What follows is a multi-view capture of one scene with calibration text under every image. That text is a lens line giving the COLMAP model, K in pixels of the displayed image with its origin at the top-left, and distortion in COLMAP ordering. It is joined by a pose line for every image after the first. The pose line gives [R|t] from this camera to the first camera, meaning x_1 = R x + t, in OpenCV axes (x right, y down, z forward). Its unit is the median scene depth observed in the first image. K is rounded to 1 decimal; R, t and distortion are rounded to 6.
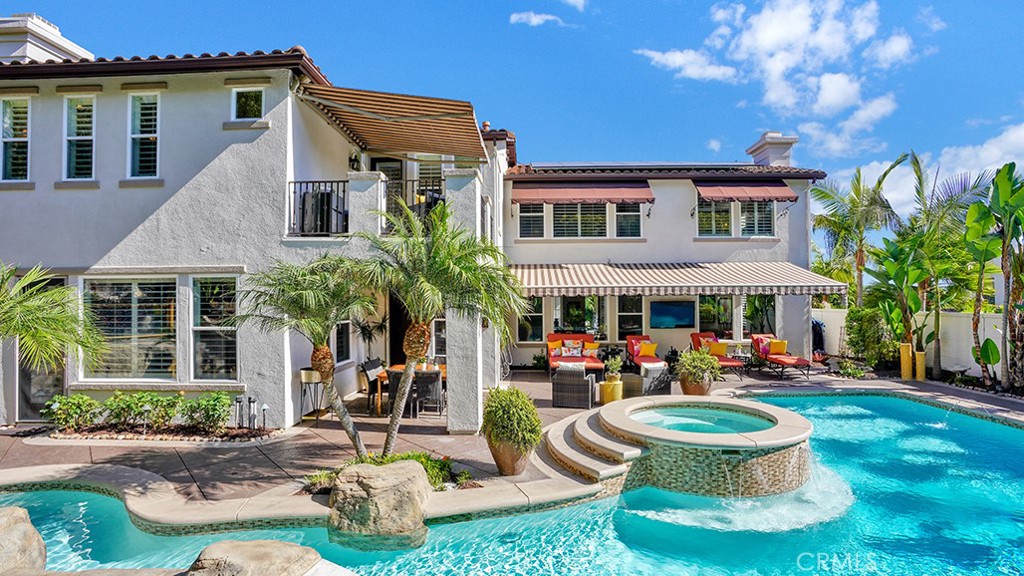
lens RADIAL K [[488.0, 0, 509.1], [0, 488.0, 287.0], [0, 0, 1]] dist [-0.072598, 0.031881]
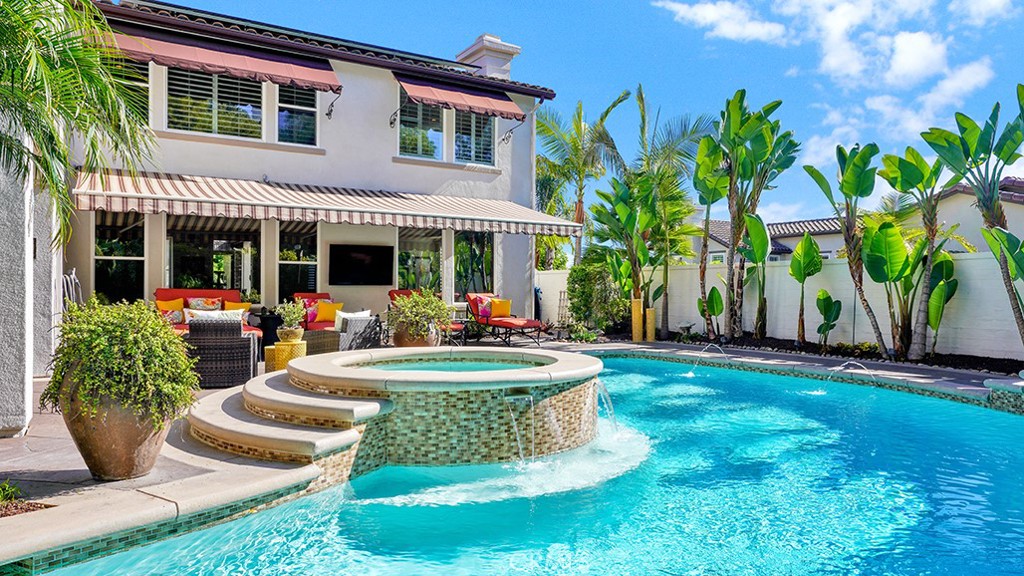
lens RADIAL K [[682.9, 0, 512.0], [0, 682.9, 288.0], [0, 0, 1]] dist [0.004410, 0.002700]
pose [[0.828377, 0.012803, 0.560025, -0.028679], [-0.023457, 0.999655, 0.011844, 0.088334], [-0.559680, -0.022948, 0.828391, 0.108097]]
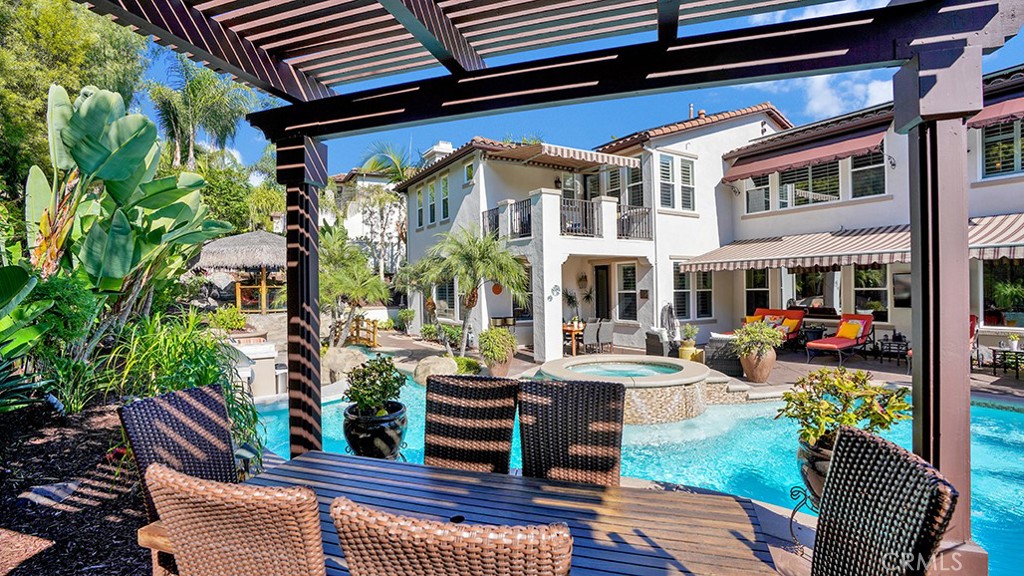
lens RADIAL K [[504.3, 0, 488.3], [0, 504.3, 291.3], [0, 0, 1]] dist [-0.083965, 0.042031]
pose [[0.517086, 0.007455, -0.855901, 0.771861], [0.039711, 0.998676, 0.032689, 0.007600], [0.855012, -0.050892, 0.516106, 0.020707]]
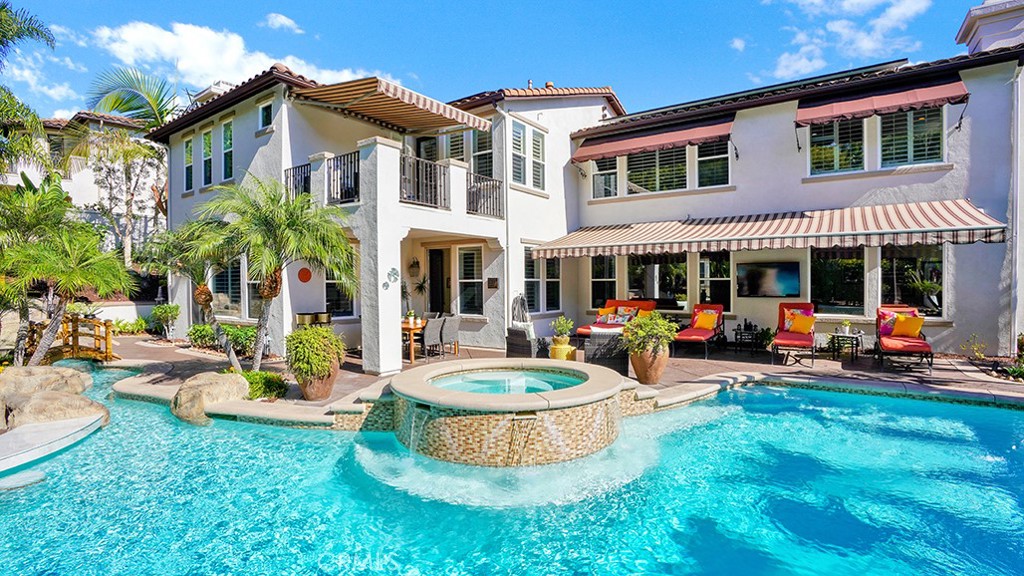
lens RADIAL K [[490.0, 0, 503.2], [0, 490.0, 292.2], [0, 0, 1]] dist [-0.076466, 0.038391]
pose [[0.834879, 0.013983, -0.550256, 0.499853], [0.016093, 0.998630, 0.049794, 0.037960], [0.550199, -0.050427, 0.833510, 0.144829]]
